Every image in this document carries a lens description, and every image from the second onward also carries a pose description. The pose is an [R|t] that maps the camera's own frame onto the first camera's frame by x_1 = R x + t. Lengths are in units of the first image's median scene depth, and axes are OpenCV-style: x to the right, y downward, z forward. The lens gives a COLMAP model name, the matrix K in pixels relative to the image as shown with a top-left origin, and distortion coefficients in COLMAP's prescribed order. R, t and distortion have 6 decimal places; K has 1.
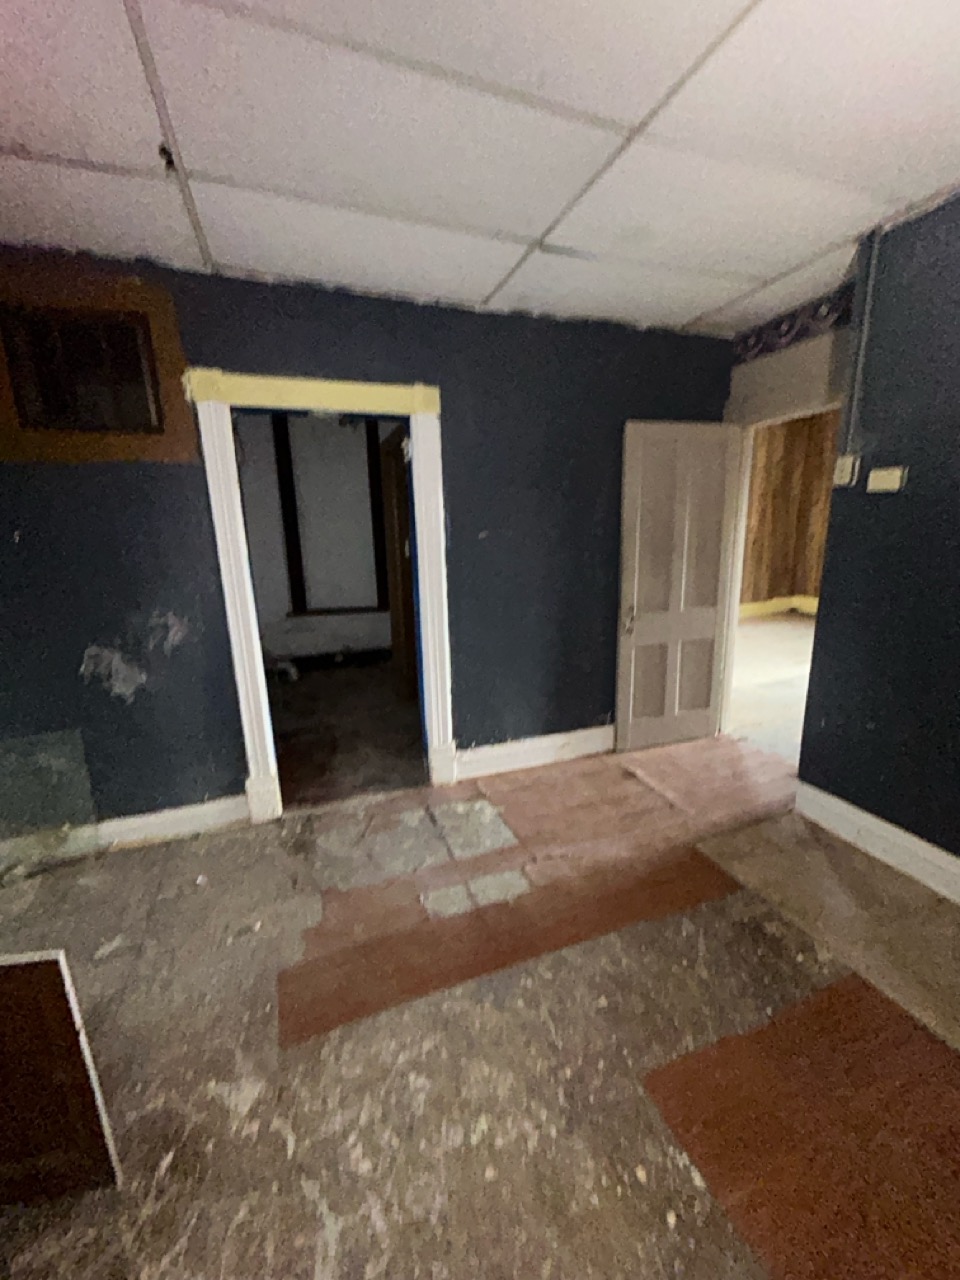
lens RADIAL K [[521.5, 0, 479.6], [0, 521.5, 646.8], [0, 0, 1]] dist [-0.005603, 0.003574]
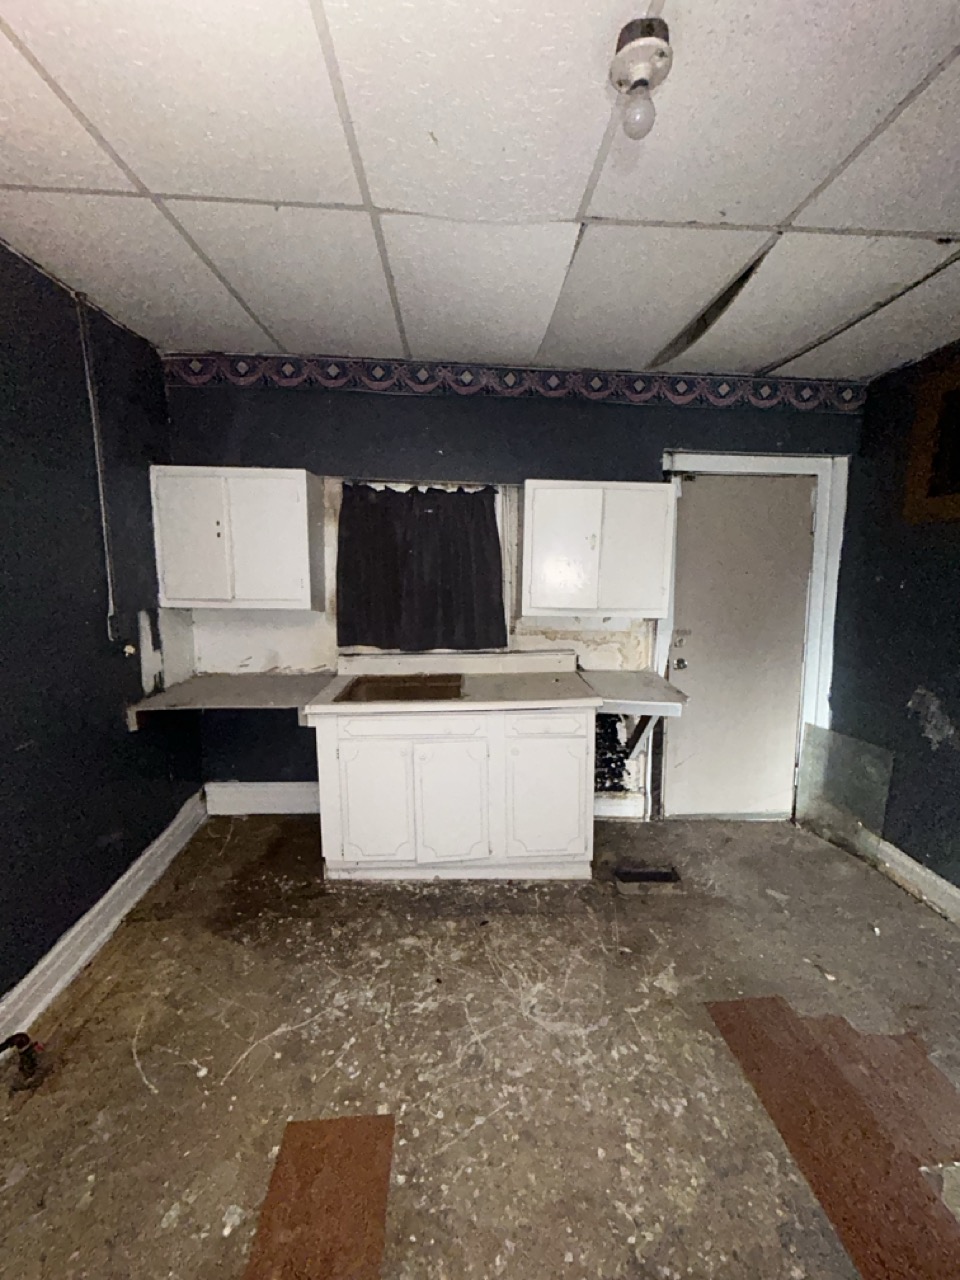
lens RADIAL K [[521.5, 0, 485.4], [0, 521.5, 638.4], [0, 0, 1]] dist [-0.005603, 0.003574]
pose [[-0.306425, 0.156773, -0.938896, 0.827438], [-0.224474, 0.946626, 0.231324, -0.219971], [0.925049, 0.281641, -0.254879, 0.615895]]
